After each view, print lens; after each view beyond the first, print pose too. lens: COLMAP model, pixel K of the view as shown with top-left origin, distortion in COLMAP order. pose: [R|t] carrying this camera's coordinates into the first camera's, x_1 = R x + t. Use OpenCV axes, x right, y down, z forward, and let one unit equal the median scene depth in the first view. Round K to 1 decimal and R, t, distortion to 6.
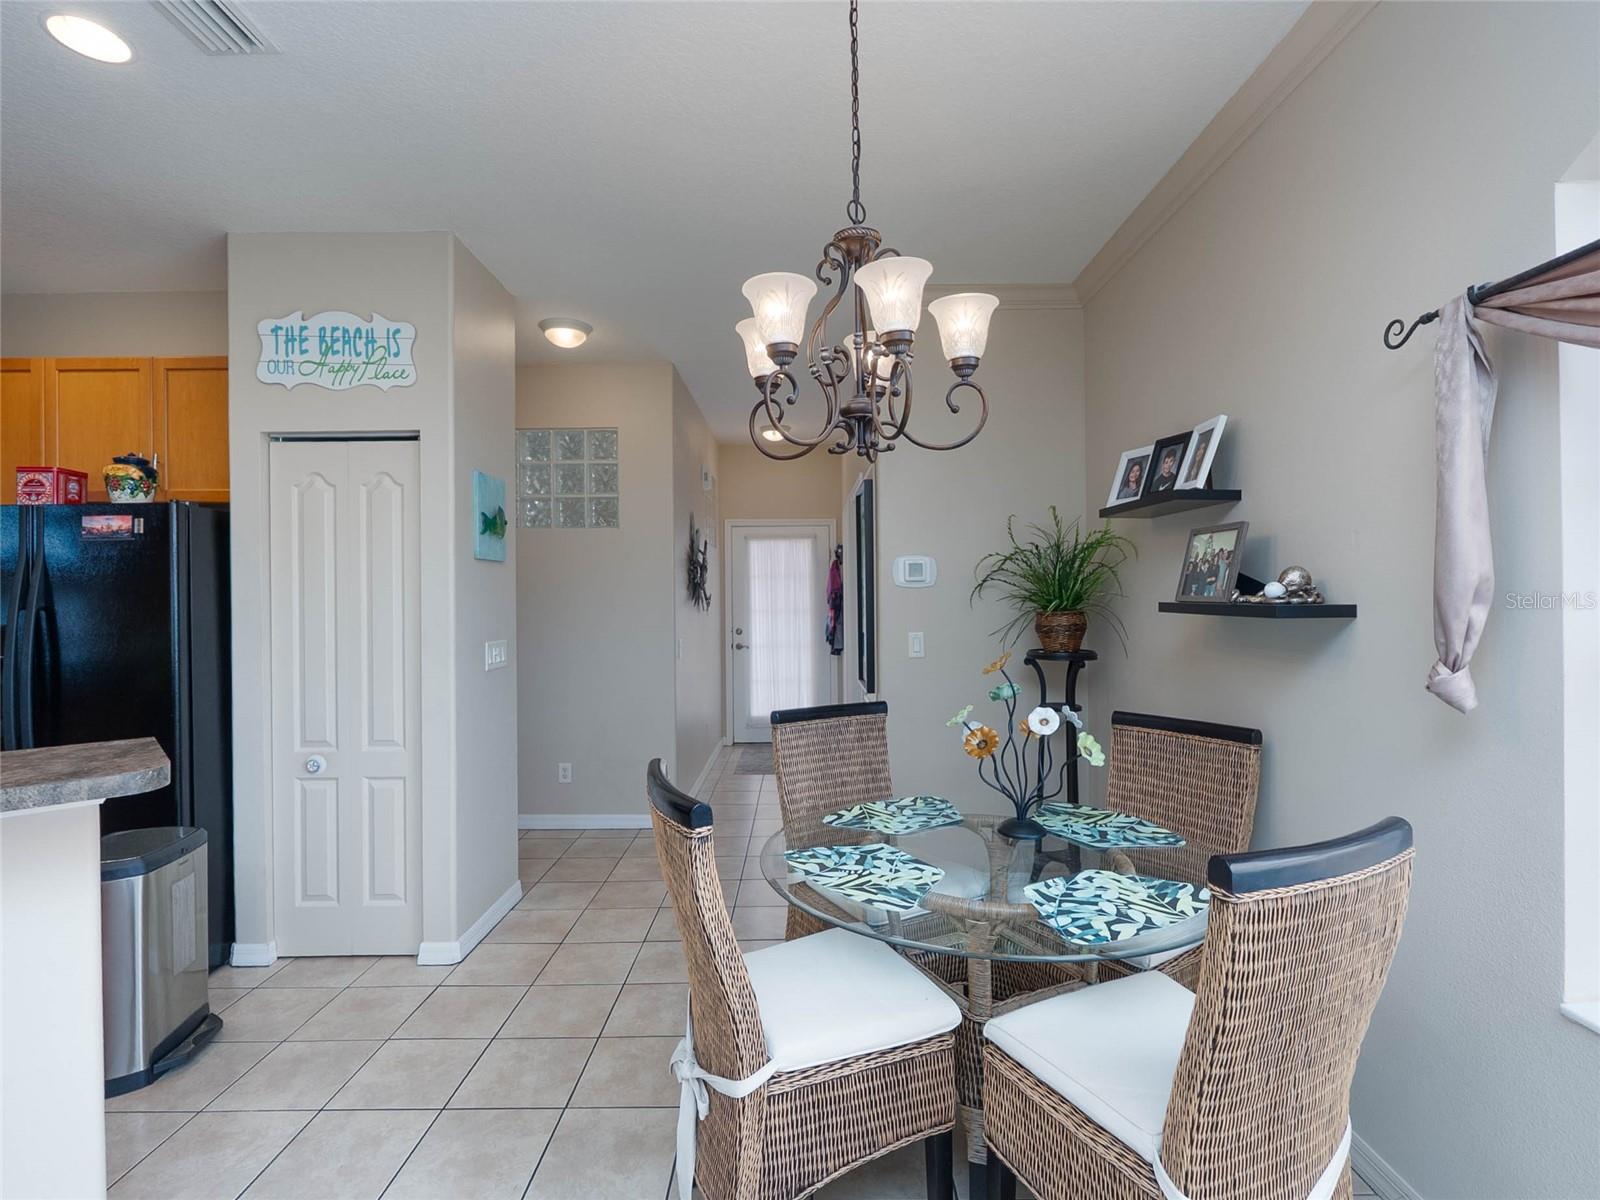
lens RADIAL K [[755.8, 0, 807.6], [0, 755.8, 594.6], [0, 0, 1]] dist [-0.007664, -0.000704]
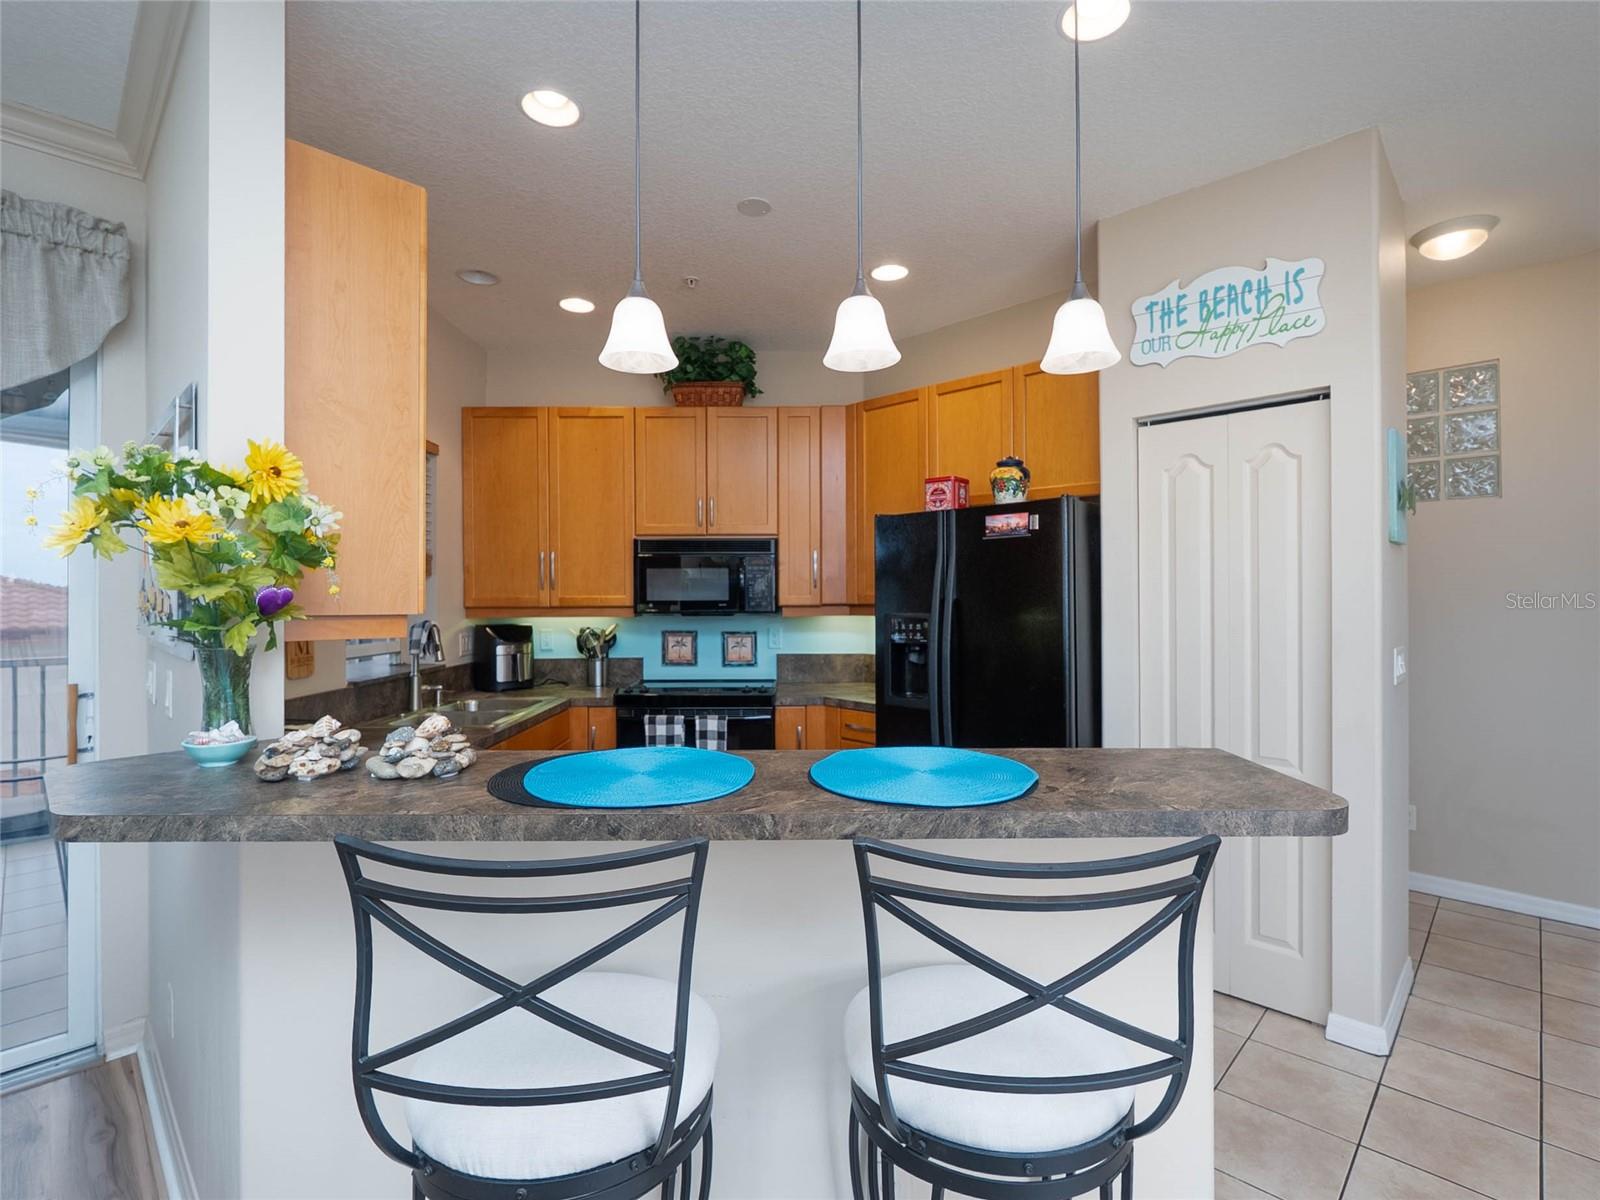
lens RADIAL K [[755.8, 0, 807.6], [0, 755.8, 594.6], [0, 0, 1]] dist [-0.007664, -0.000704]
pose [[0.715212, 0.004846, -0.698890, -0.351239], [-0.000541, 0.999980, 0.006380, 0.003054], [0.698907, -0.004185, 0.715200, 0.021880]]
